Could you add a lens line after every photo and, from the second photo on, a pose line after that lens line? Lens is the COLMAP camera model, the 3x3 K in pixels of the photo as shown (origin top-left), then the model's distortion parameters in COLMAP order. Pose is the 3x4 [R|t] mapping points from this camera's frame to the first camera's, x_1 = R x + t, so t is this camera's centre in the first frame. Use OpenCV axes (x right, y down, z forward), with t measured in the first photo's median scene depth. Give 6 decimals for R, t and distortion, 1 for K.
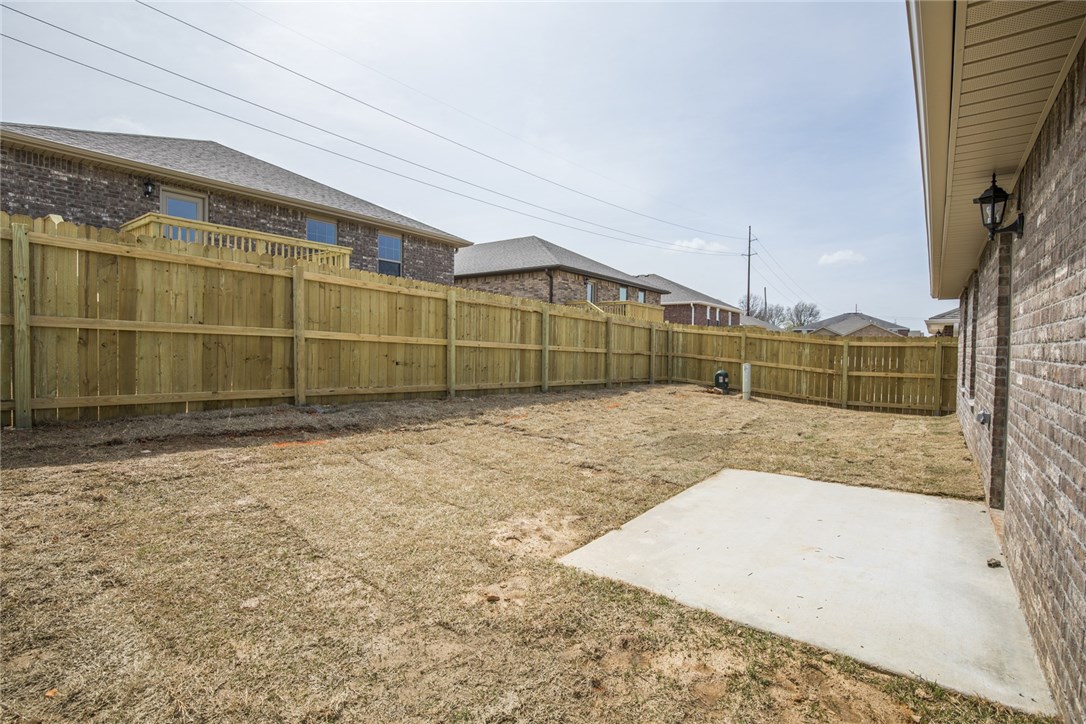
lens RADIAL K [[499.1, 0, 543.4], [0, 499.1, 359.9], [0, 0, 1]] dist [-0.034987, 0.006064]
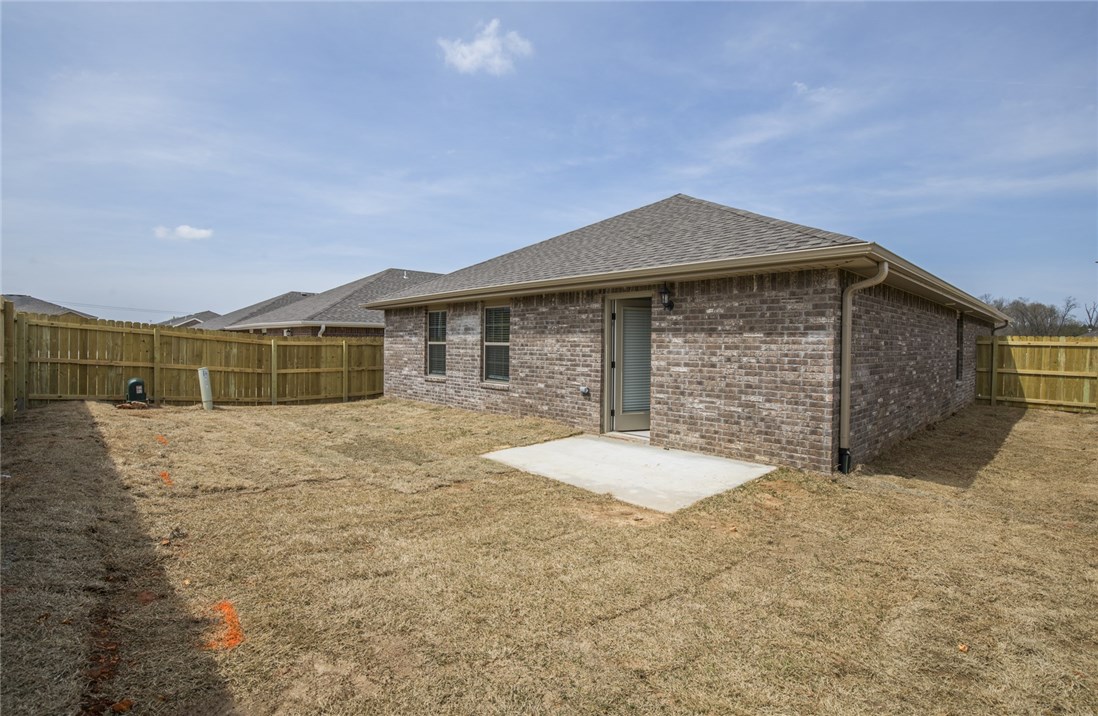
lens RADIAL K [[512.5, 0, 549.9], [0, 512.5, 353.2], [0, 0, 1]] dist [0.001354, 0.000024]
pose [[0.131594, -0.029990, 0.990850, -0.371518], [0.017965, 0.999450, 0.027864, -0.030454], [-0.991141, 0.014134, 0.132061, 0.277404]]
